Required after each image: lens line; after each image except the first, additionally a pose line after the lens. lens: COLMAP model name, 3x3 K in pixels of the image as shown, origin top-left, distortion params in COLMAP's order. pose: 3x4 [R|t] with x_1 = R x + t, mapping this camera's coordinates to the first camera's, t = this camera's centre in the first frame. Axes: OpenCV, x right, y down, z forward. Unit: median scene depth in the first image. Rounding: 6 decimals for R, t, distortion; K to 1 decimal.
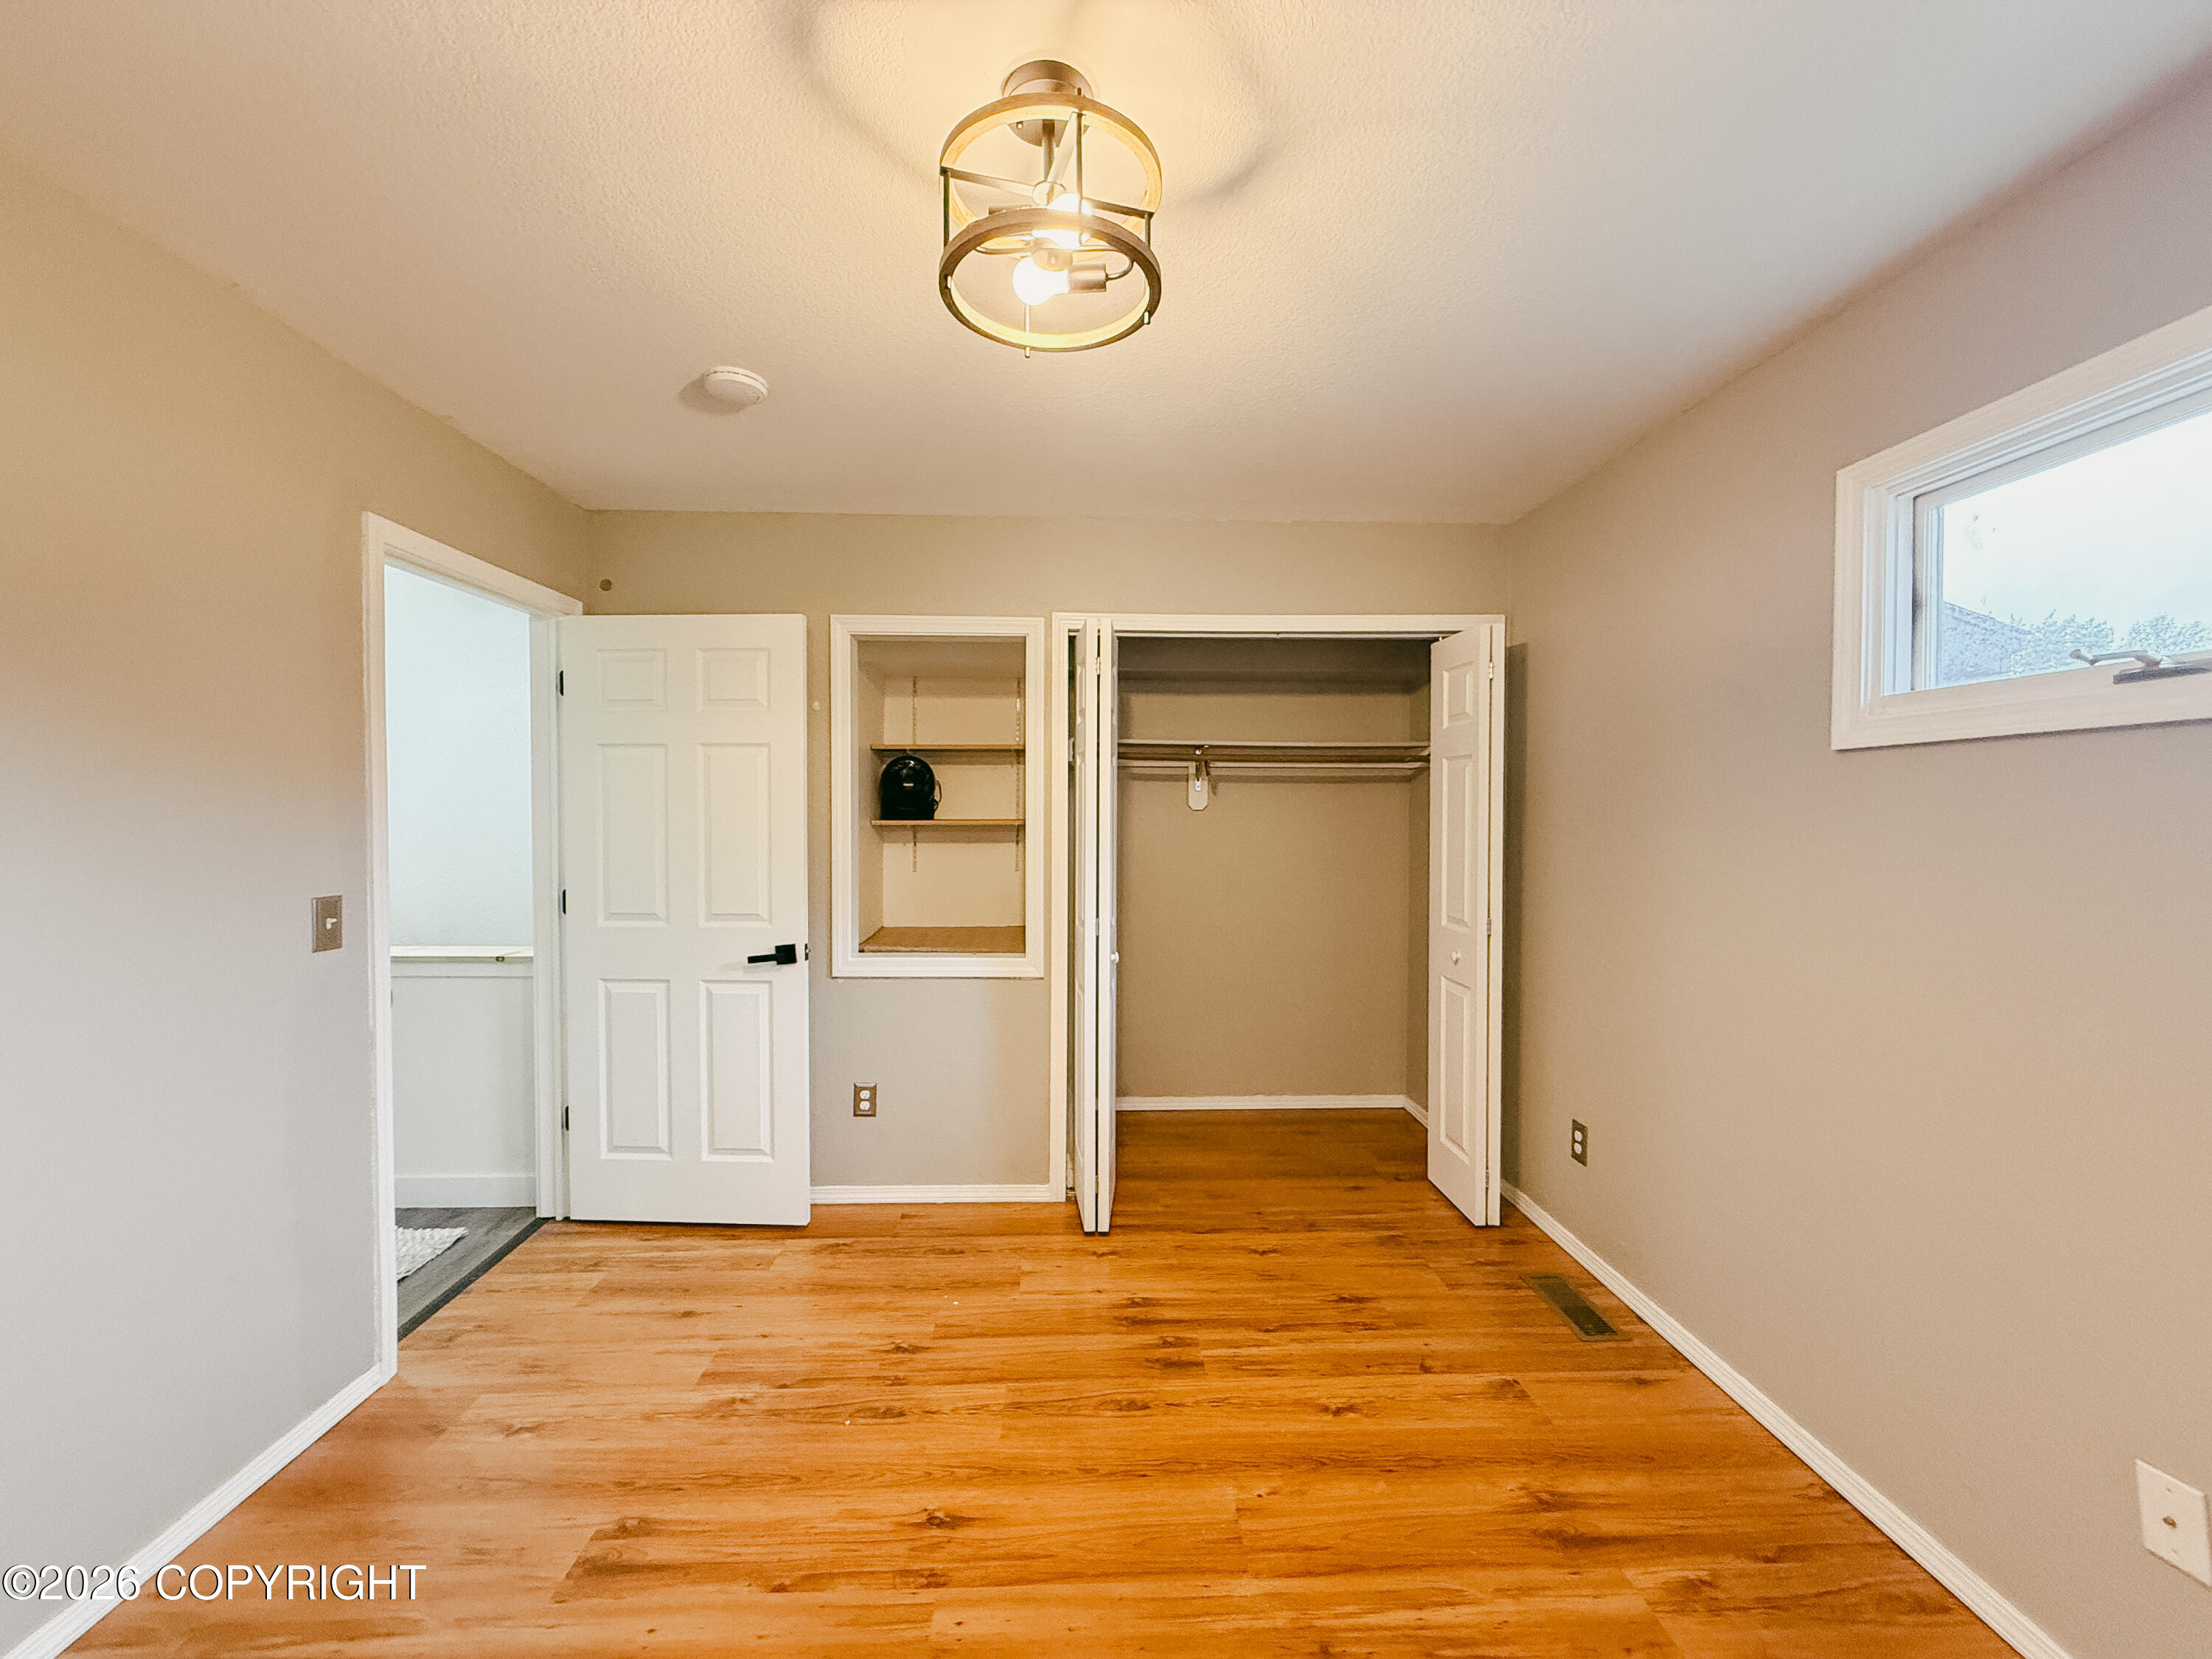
lens RADIAL K [[881.8, 0, 1103.7], [0, 881.8, 823.1], [0, 0, 1]] dist [-0.001618, 0.000386]
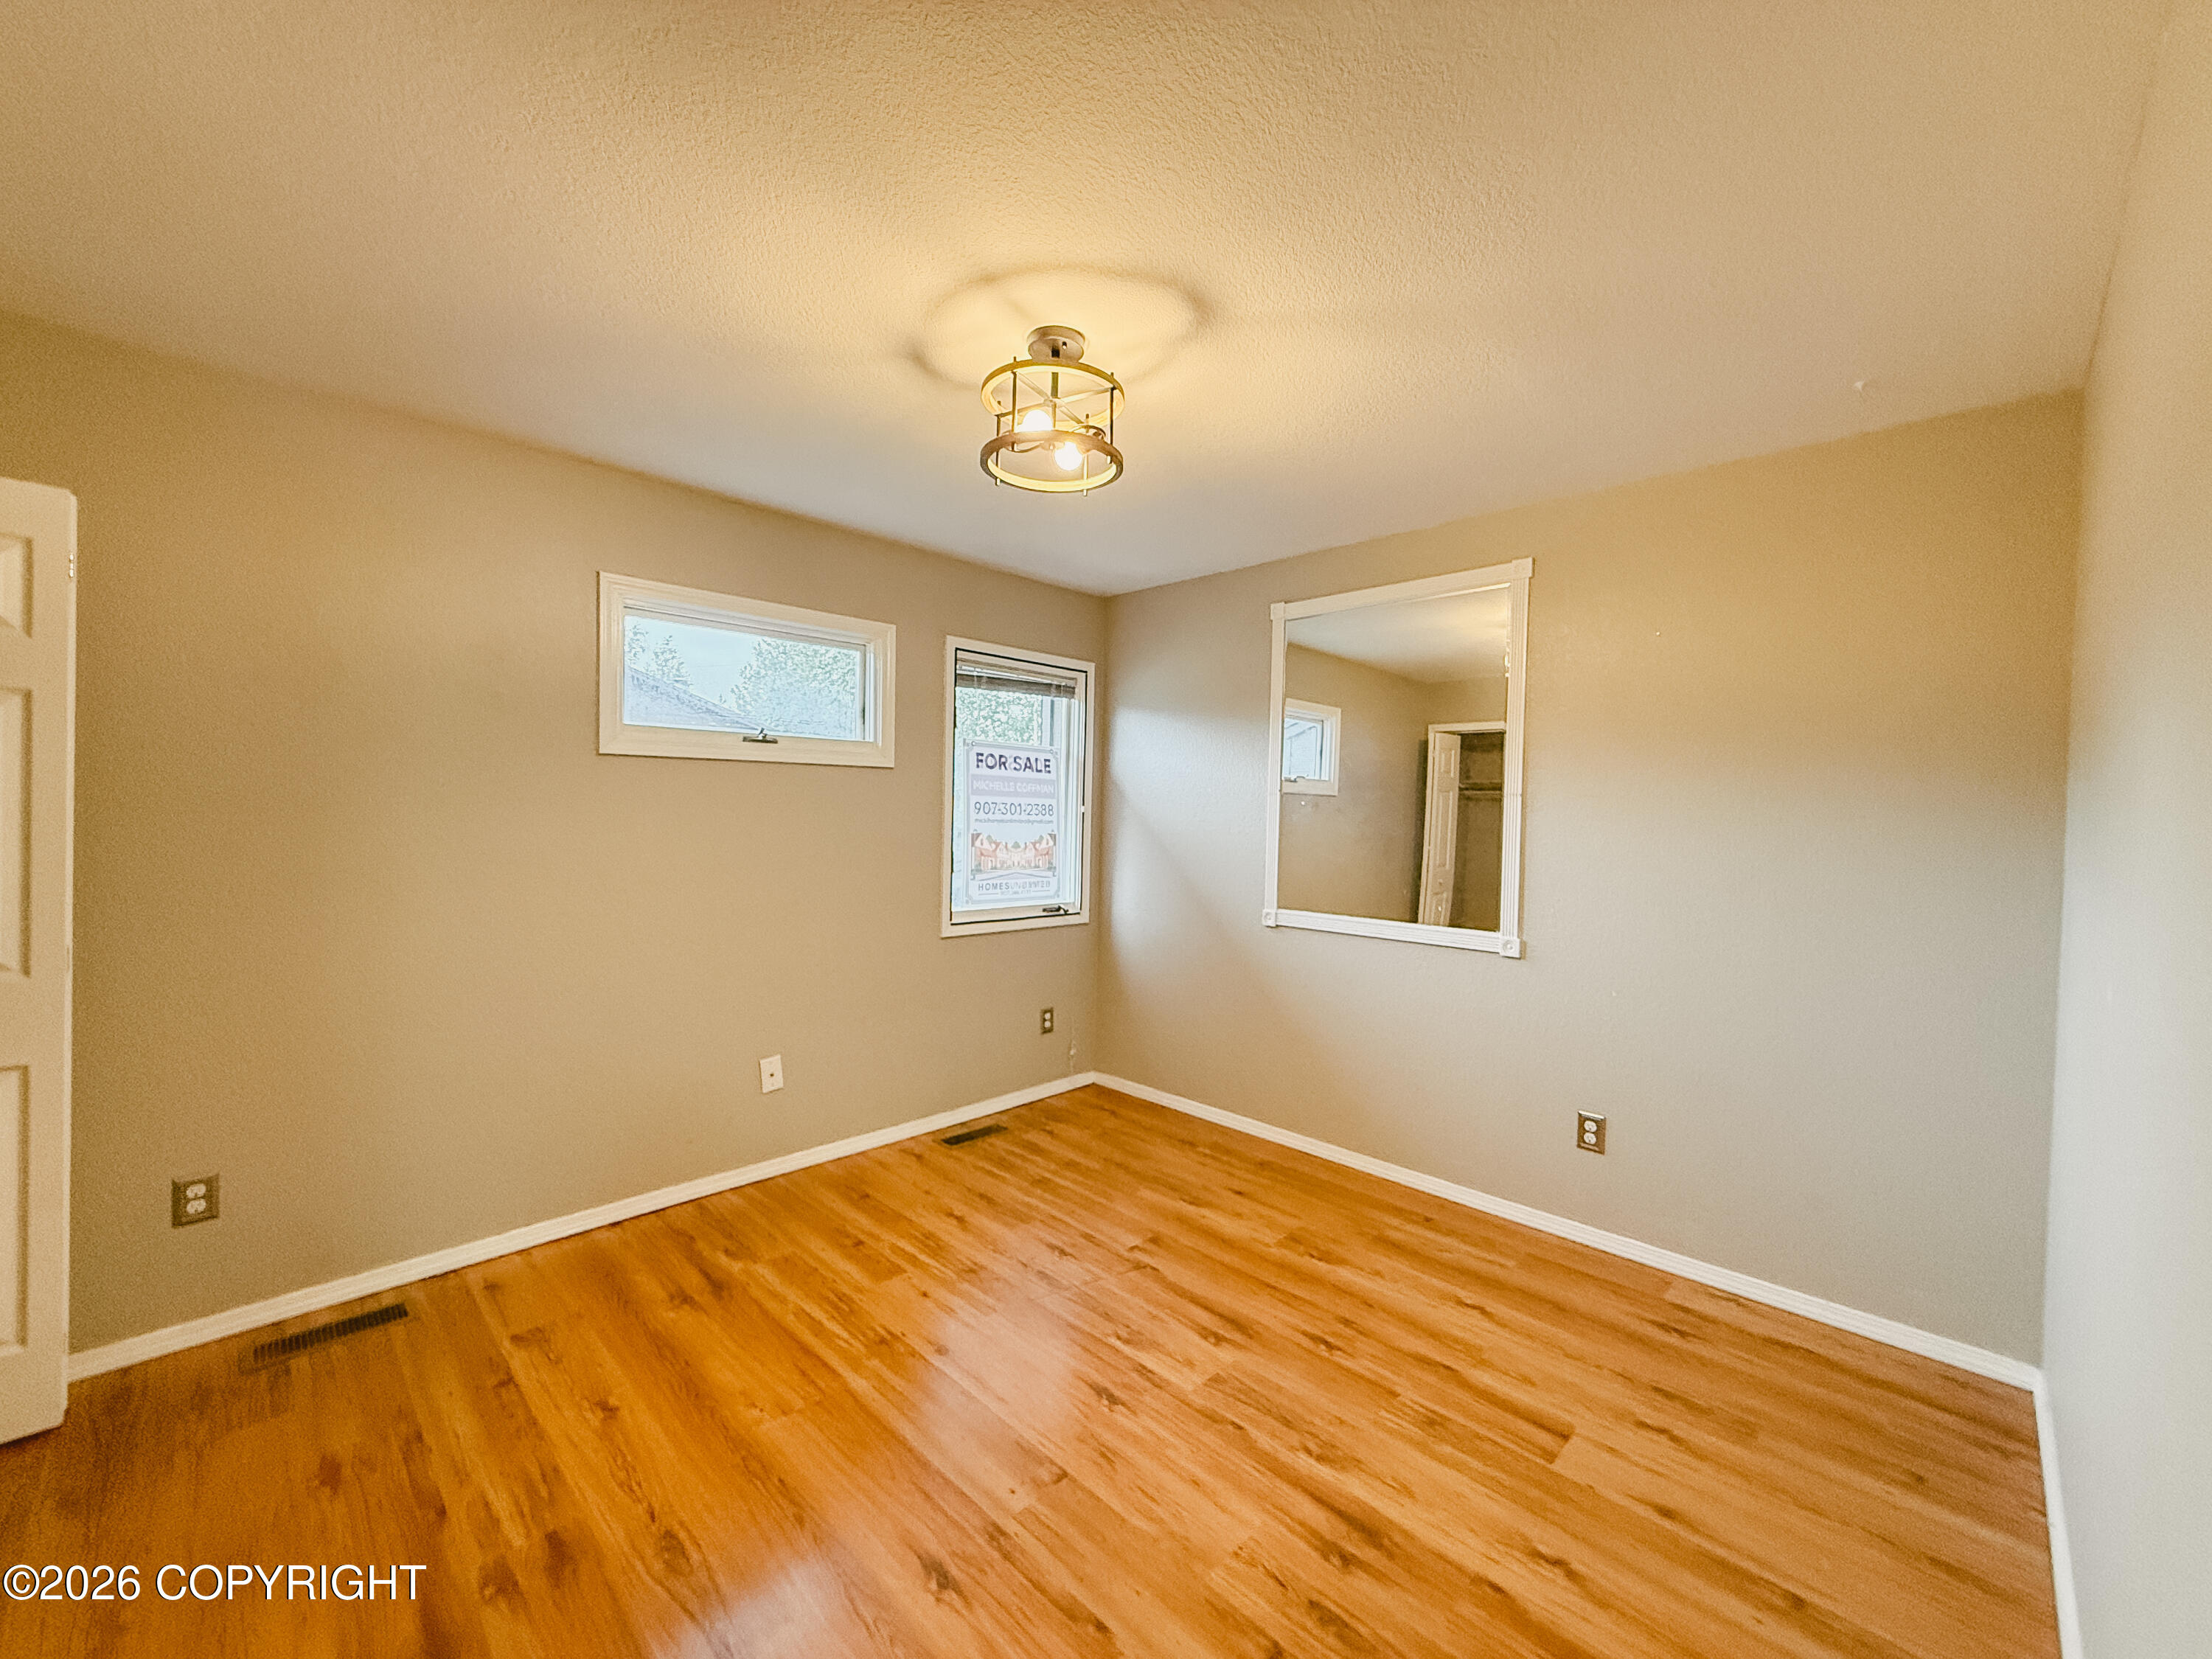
lens RADIAL K [[881.8, 0, 1106.7], [0, 881.8, 827.2], [0, 0, 1]] dist [-0.001618, 0.000386]
pose [[-0.685245, -0.033242, 0.727554, -0.940595], [-0.008920, 0.999266, 0.037256, -0.018519], [-0.728258, 0.019039, -0.685038, 1.484107]]
